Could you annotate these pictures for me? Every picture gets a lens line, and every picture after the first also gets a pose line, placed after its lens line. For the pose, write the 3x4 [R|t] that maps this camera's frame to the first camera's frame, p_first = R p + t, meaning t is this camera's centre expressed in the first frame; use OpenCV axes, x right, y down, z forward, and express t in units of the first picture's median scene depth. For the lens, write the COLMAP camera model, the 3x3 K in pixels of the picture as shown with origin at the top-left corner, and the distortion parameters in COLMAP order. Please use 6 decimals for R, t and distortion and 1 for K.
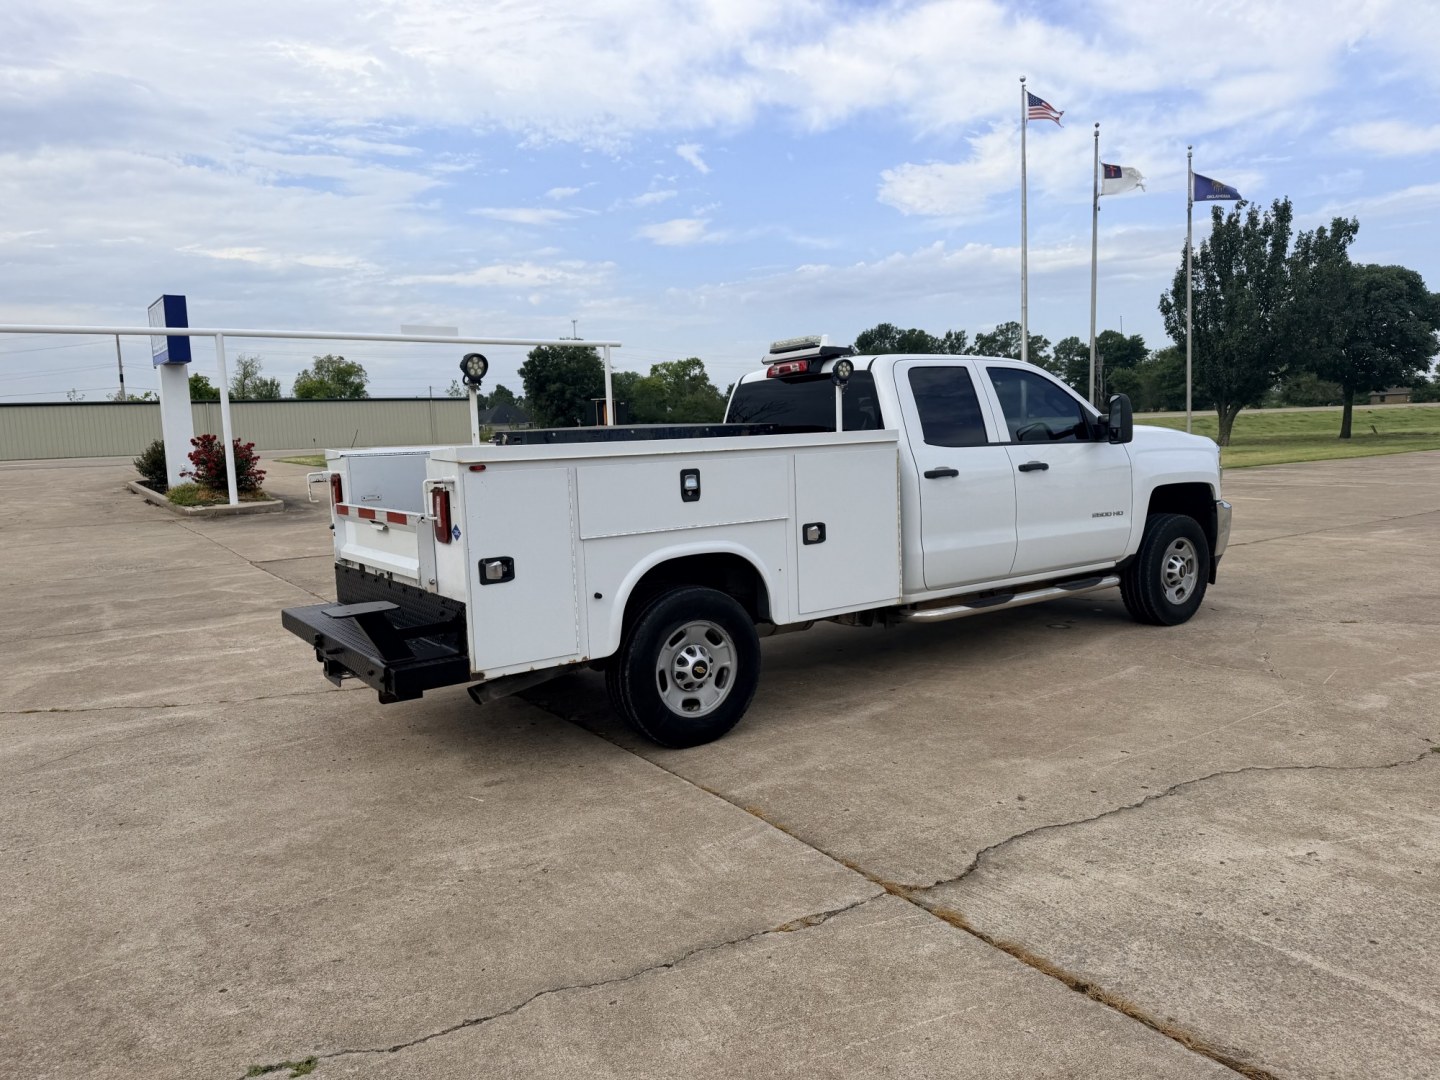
lens RADIAL K [[997.6, 0, 714.2], [0, 997.6, 536.6], [0, 0, 1]] dist [0.105382, -0.157566]
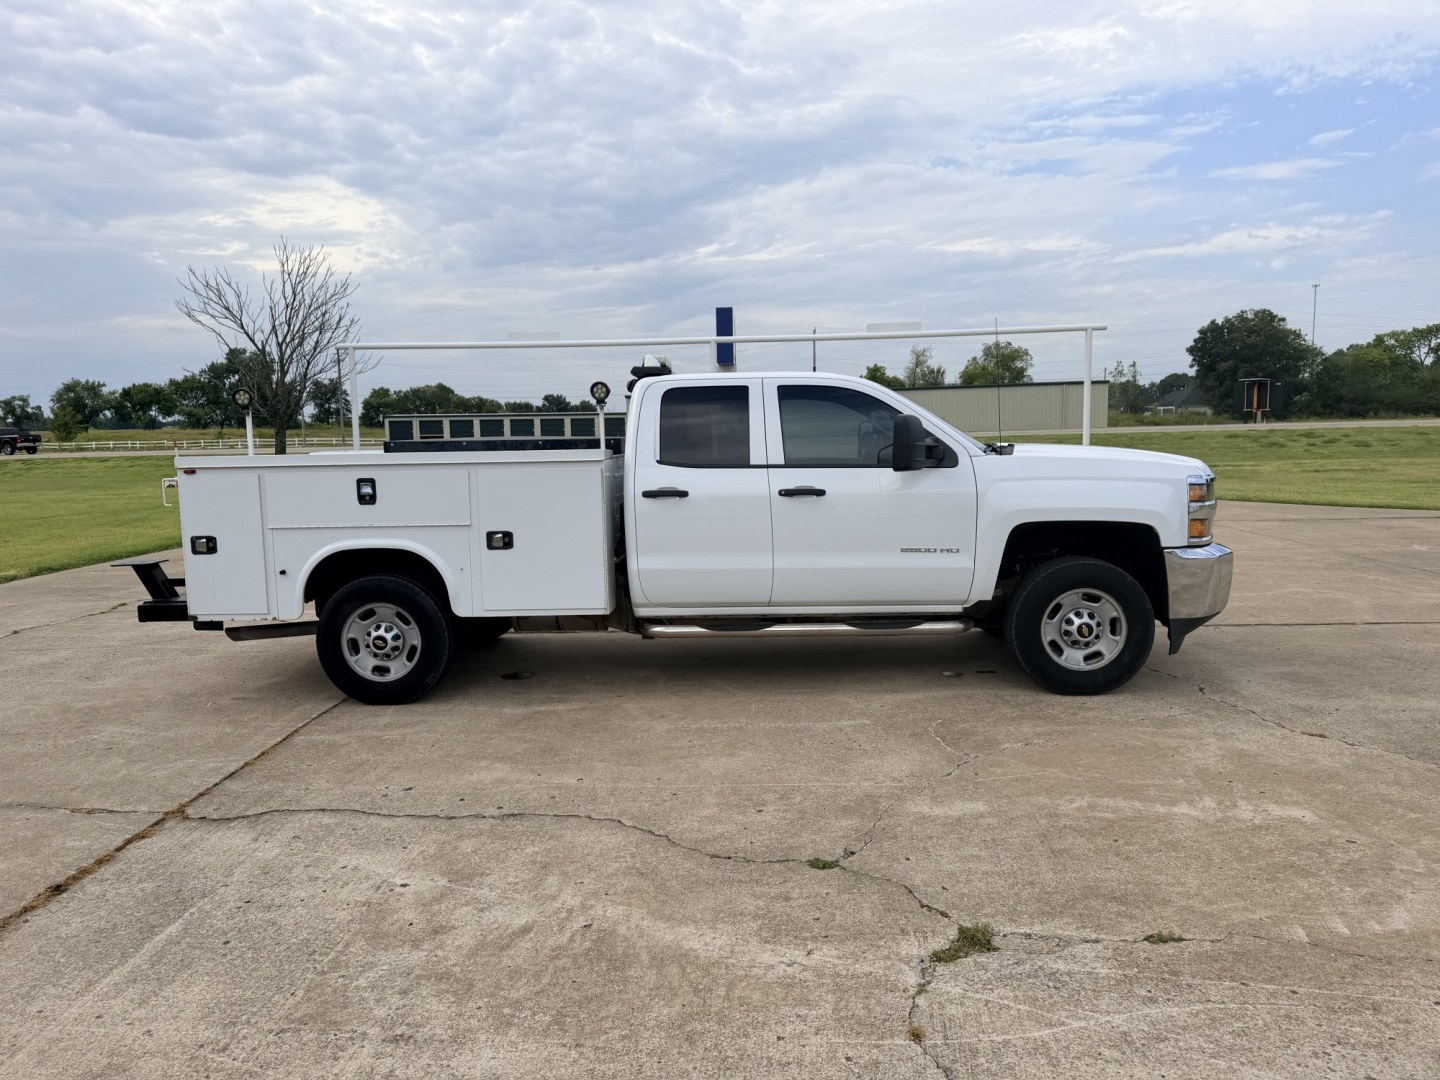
lens RADIAL K [[997.6, 0, 714.2], [0, 997.6, 536.6], [0, 0, 1]] dist [0.105382, -0.157566]
pose [[0.787549, 0.081770, -0.610803, 1.057575], [-0.071193, 0.996594, 0.041624, -0.077496], [0.612126, 0.010704, 0.790688, 0.274682]]
